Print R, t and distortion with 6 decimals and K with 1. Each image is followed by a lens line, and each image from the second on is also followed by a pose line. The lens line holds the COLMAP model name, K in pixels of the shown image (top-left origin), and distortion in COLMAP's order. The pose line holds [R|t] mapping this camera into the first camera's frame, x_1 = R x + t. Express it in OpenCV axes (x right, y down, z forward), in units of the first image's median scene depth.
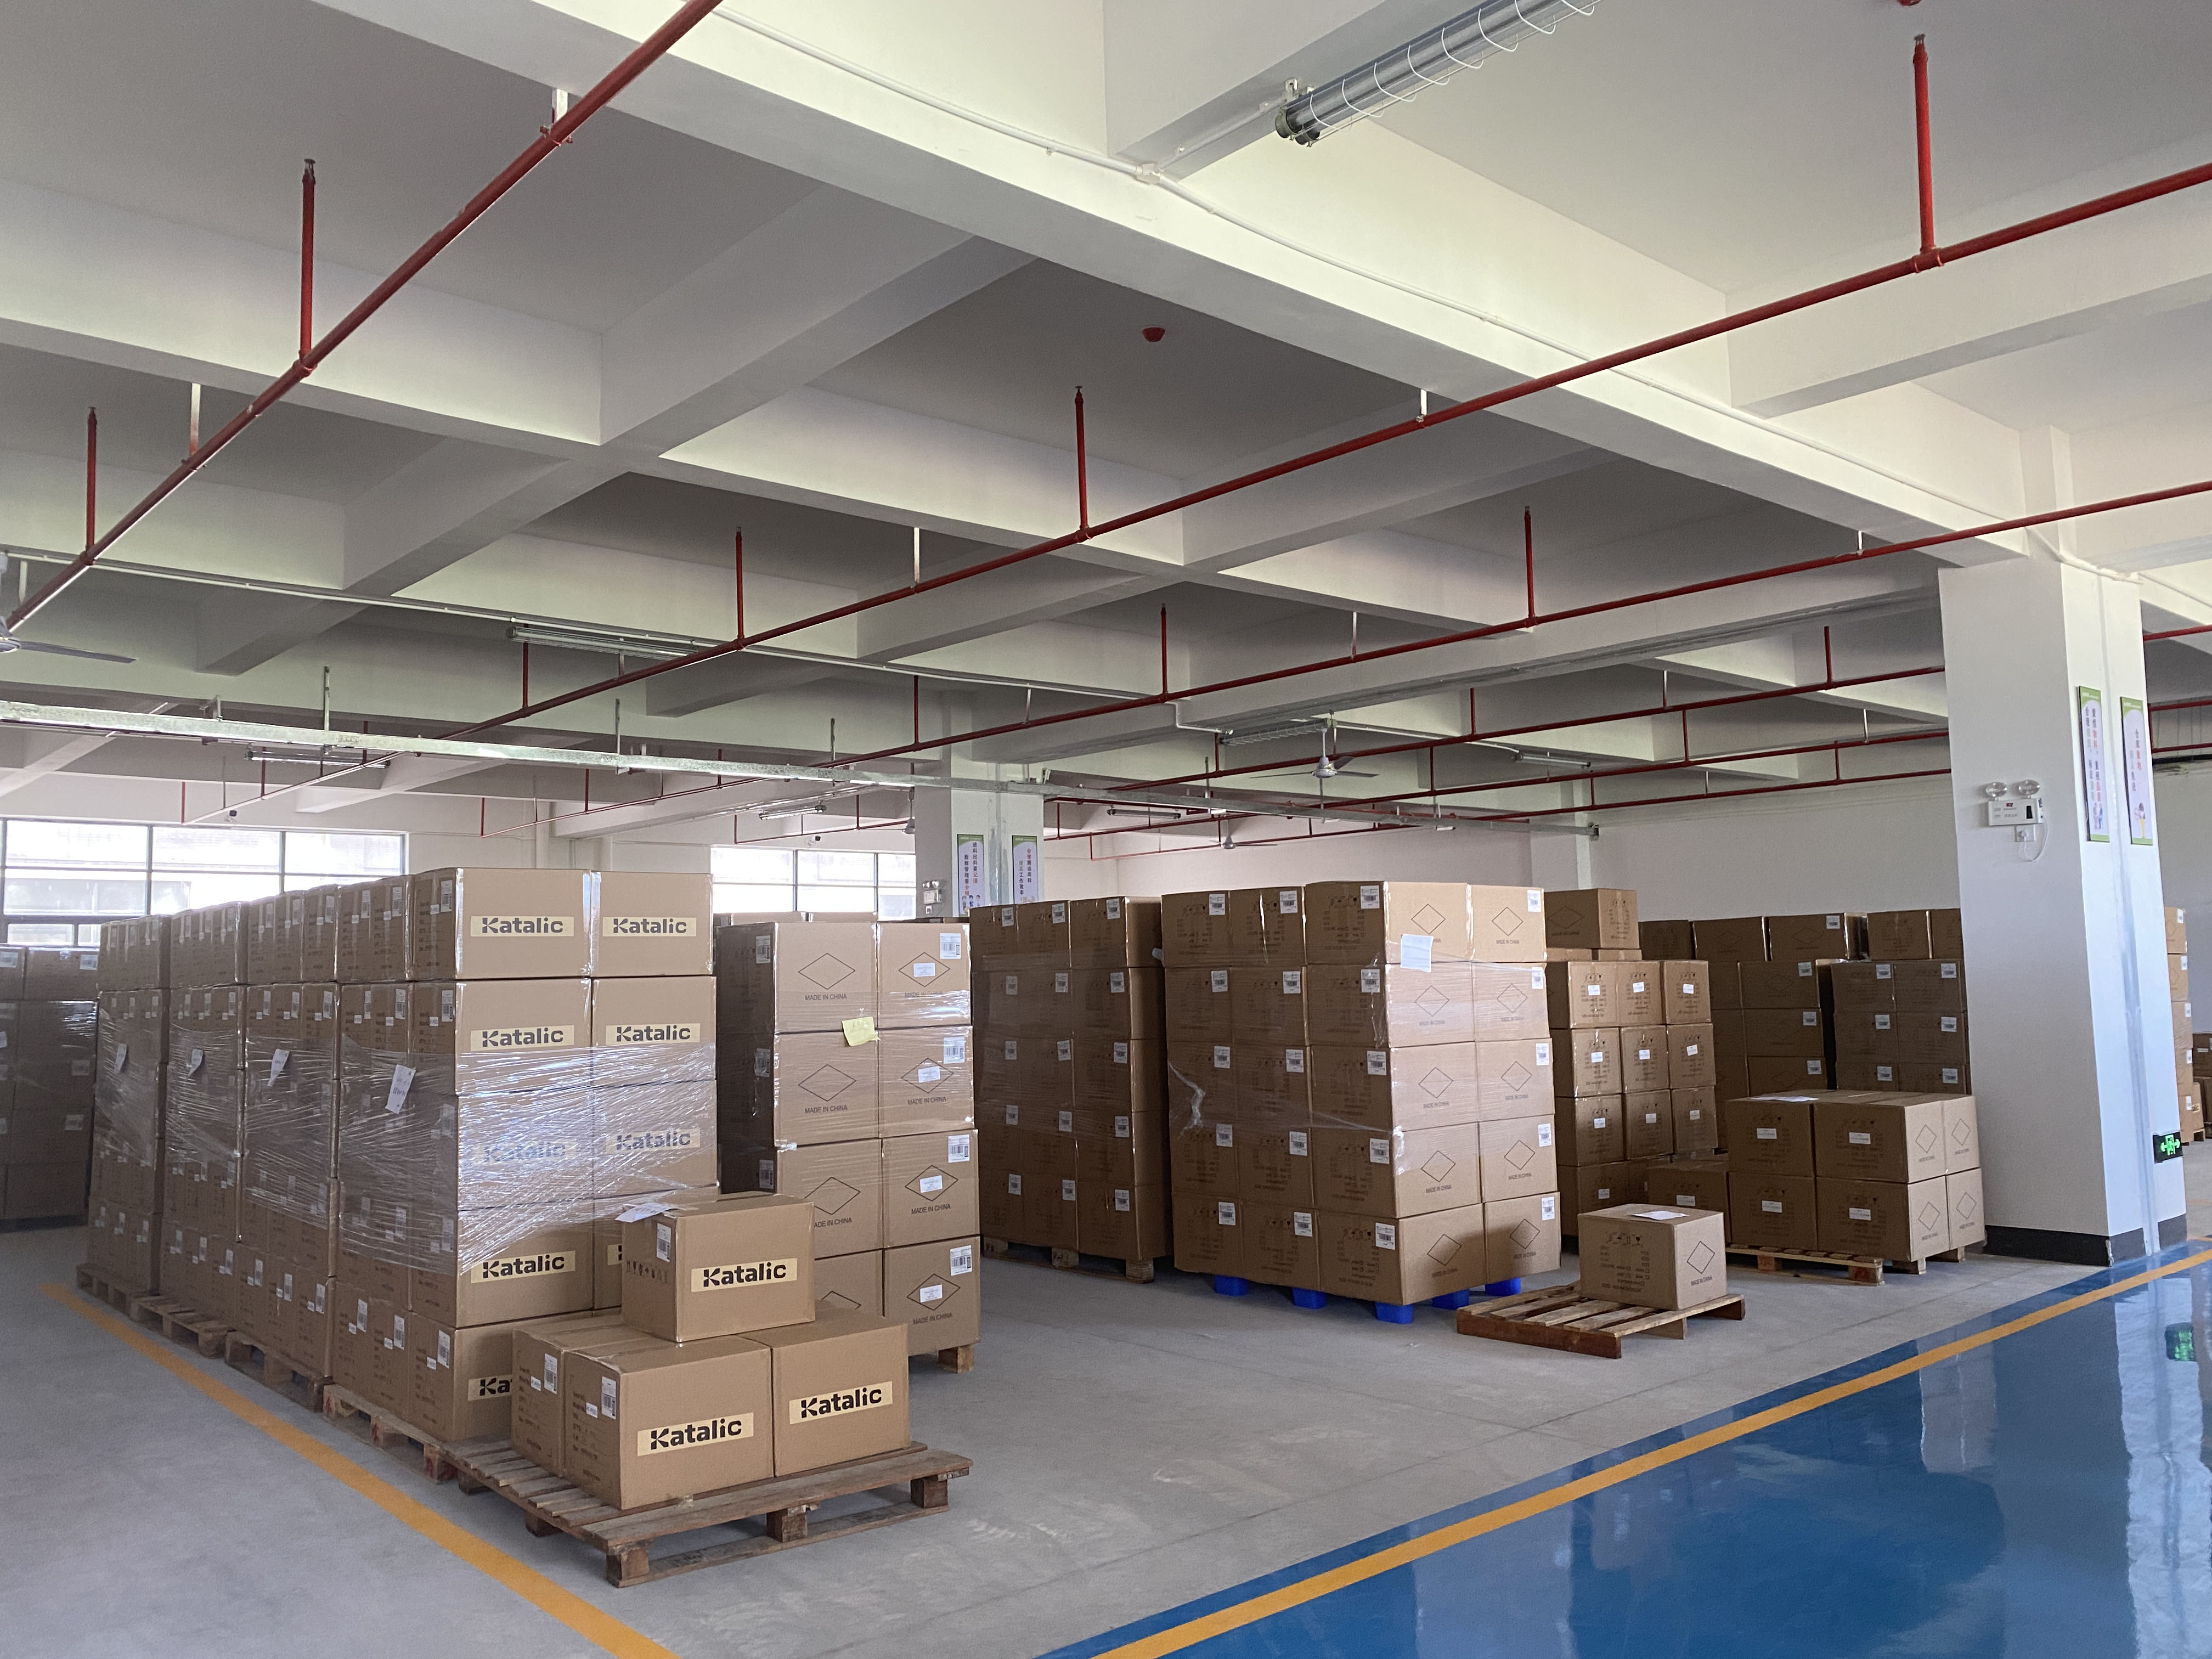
lens RADIAL K [[1742.2, 0, 1106.0], [0, 1742.2, 829.5], [0, 0, 1]] dist [0.000375, 0.000303]
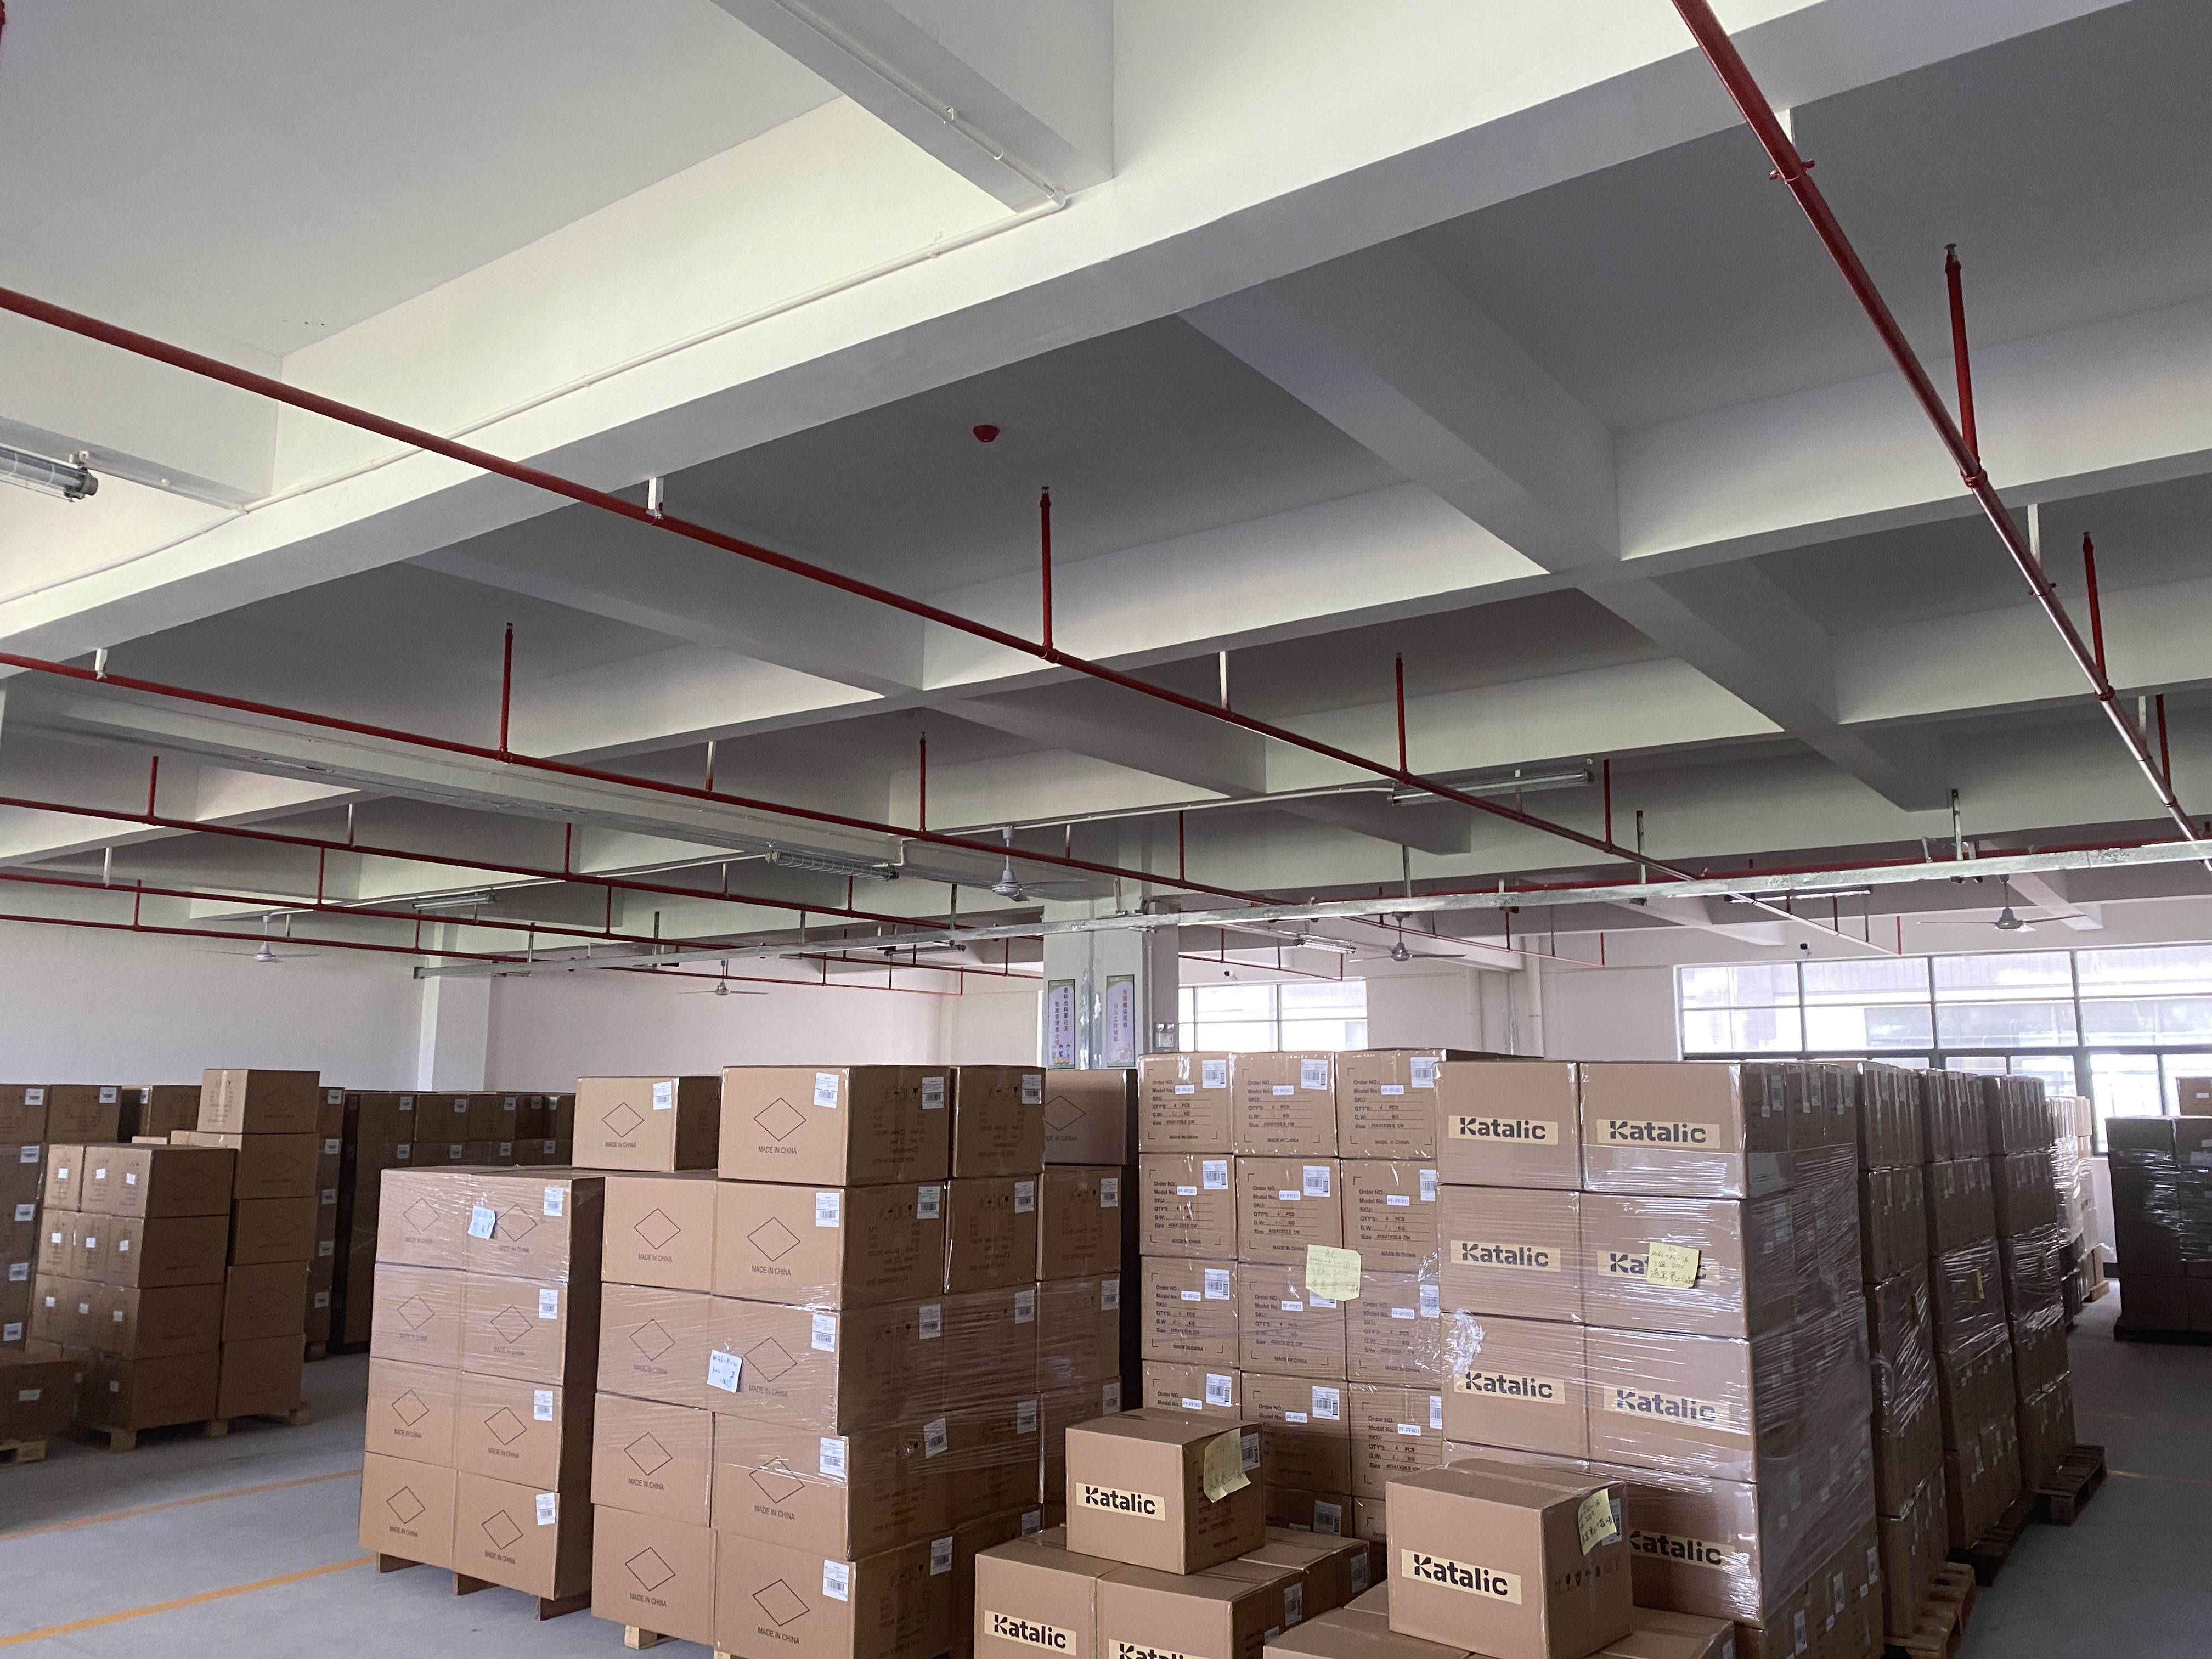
lens RADIAL K [[1659.4, 0, 1106.0], [0, 1659.4, 829.5], [0, 0, 1]] dist [0.006242, 0.001241]
pose [[0.215381, -0.139392, -0.966530, 0.831907], [0.078611, 0.989023, -0.125118, 0.037133], [0.973361, -0.049032, 0.223974, 0.822705]]
